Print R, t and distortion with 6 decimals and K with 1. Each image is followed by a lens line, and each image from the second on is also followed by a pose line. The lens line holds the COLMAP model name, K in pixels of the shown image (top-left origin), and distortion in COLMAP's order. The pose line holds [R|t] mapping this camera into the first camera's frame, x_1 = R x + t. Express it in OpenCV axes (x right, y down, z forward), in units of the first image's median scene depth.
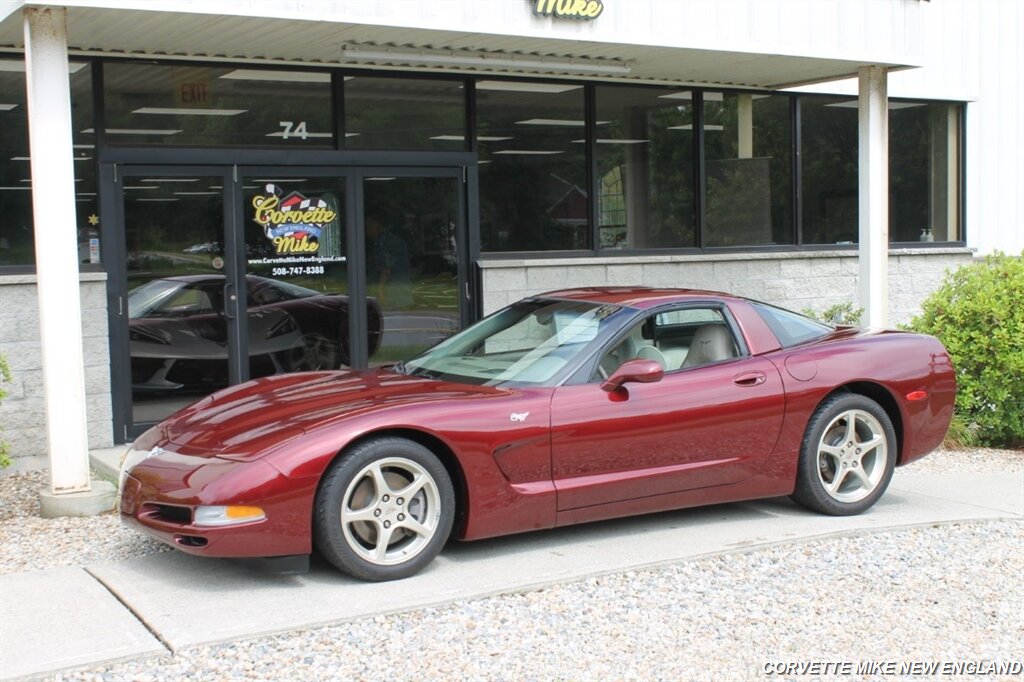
lens RADIAL K [[1338.5, 0, 512.0], [0, 1338.5, 341.0], [0, 0, 1]] dist [-0.066000, 0.093461]
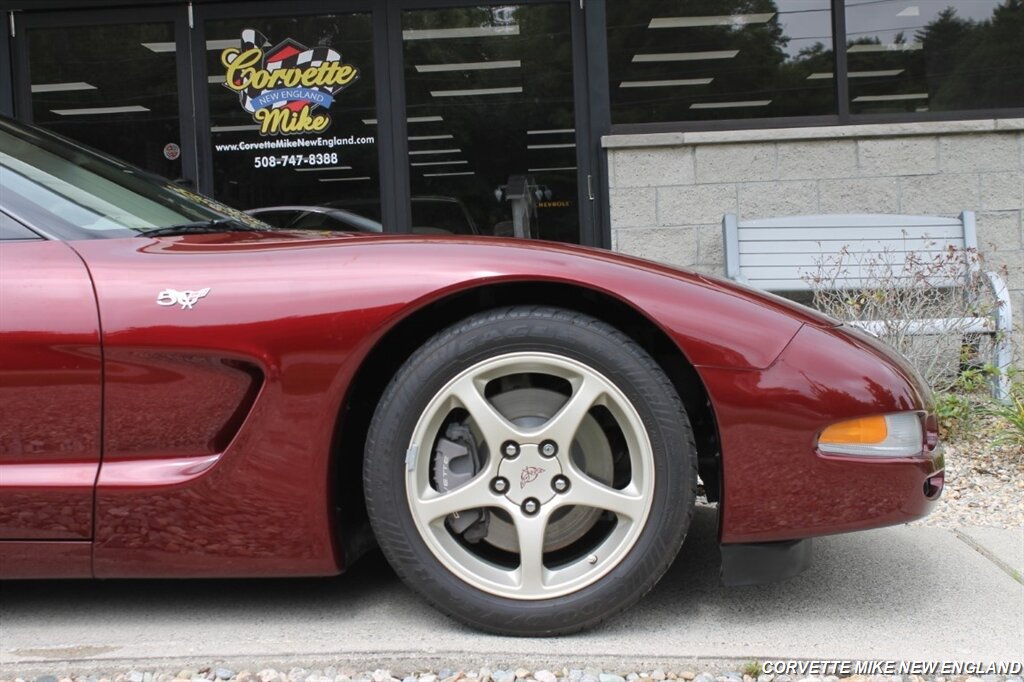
lens RADIAL K [[1531.7, 0, 512.0], [0, 1531.7, 341.0], [0, 0, 1]] dist [-0.058265, 0.108222]
pose [[0.854112, 0.007519, -0.520034, 0.319723], [-0.011696, 0.999920, -0.004752, 0.037839], [0.519957, 0.010141, 0.854132, 0.423738]]
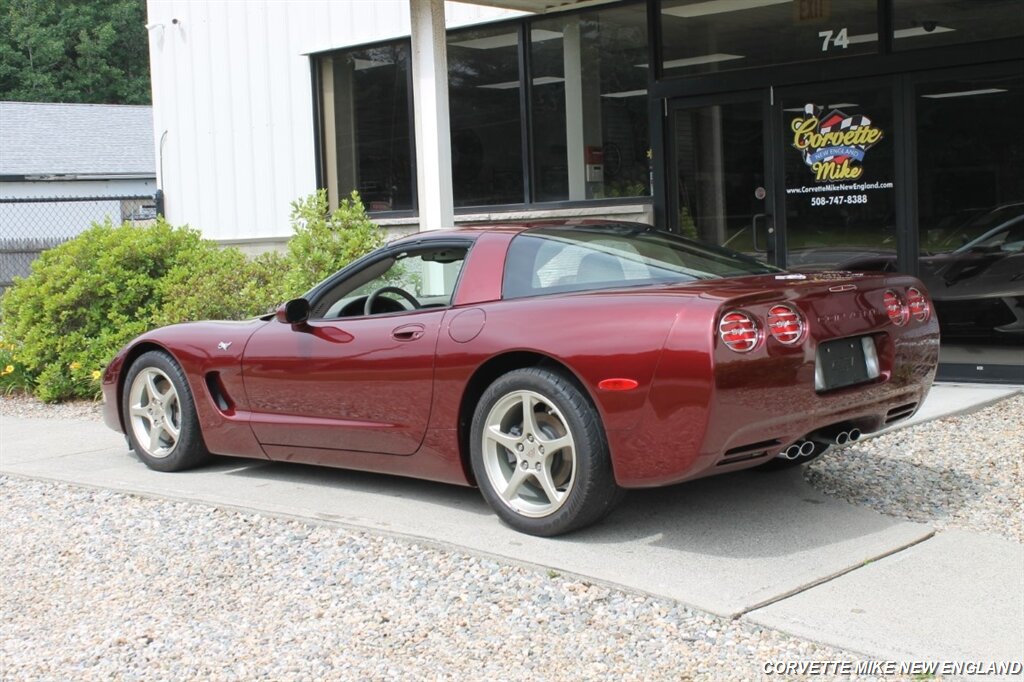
lens RADIAL K [[1435.9, 0, 512.0], [0, 1435.9, 341.0], [0, 0, 1]] dist [-0.043003, 0.059760]
pose [[0.311315, 0.081289, -0.946824, 0.676288], [-0.035239, 0.996637, 0.073979, -0.022694], [0.949653, 0.010335, 0.313133, 0.506822]]
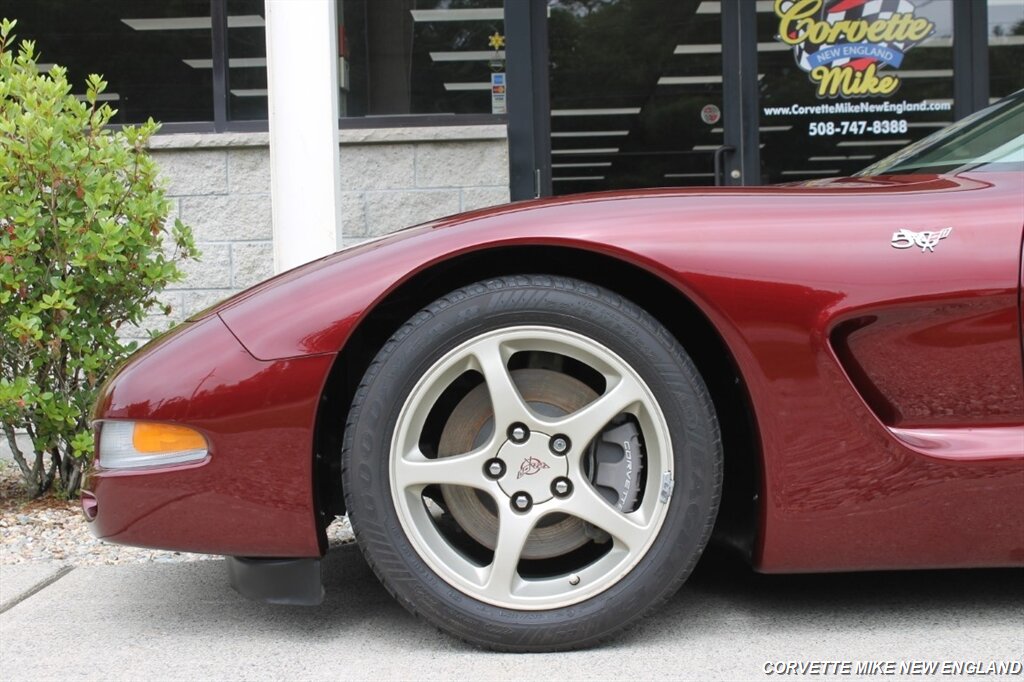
lens RADIAL K [[1690.6, 0, 512.0], [0, 1690.6, 341.0], [0, 0, 1]] dist [-0.018606, 0.017481]
pose [[0.852626, 0.015273, -0.522298, 0.087125], [-0.031985, 0.999224, -0.022995, 0.057602], [0.521542, 0.036312, 0.852453, 0.329802]]
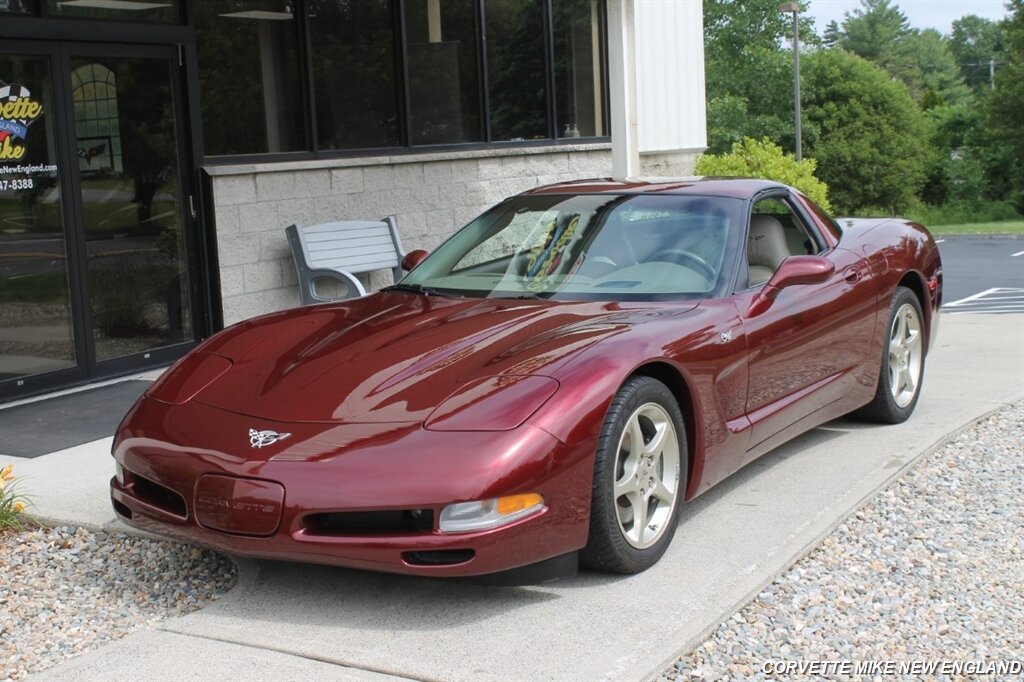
lens RADIAL K [[1435.9, 0, 512.0], [0, 1435.9, 341.0], [0, 0, 1]] dist [-0.043003, 0.059760]
pose [[0.875170, -0.087017, 0.475926, -0.295830], [0.063727, 0.995855, 0.064893, -0.001605], [-0.479600, -0.026463, 0.877088, 0.191959]]
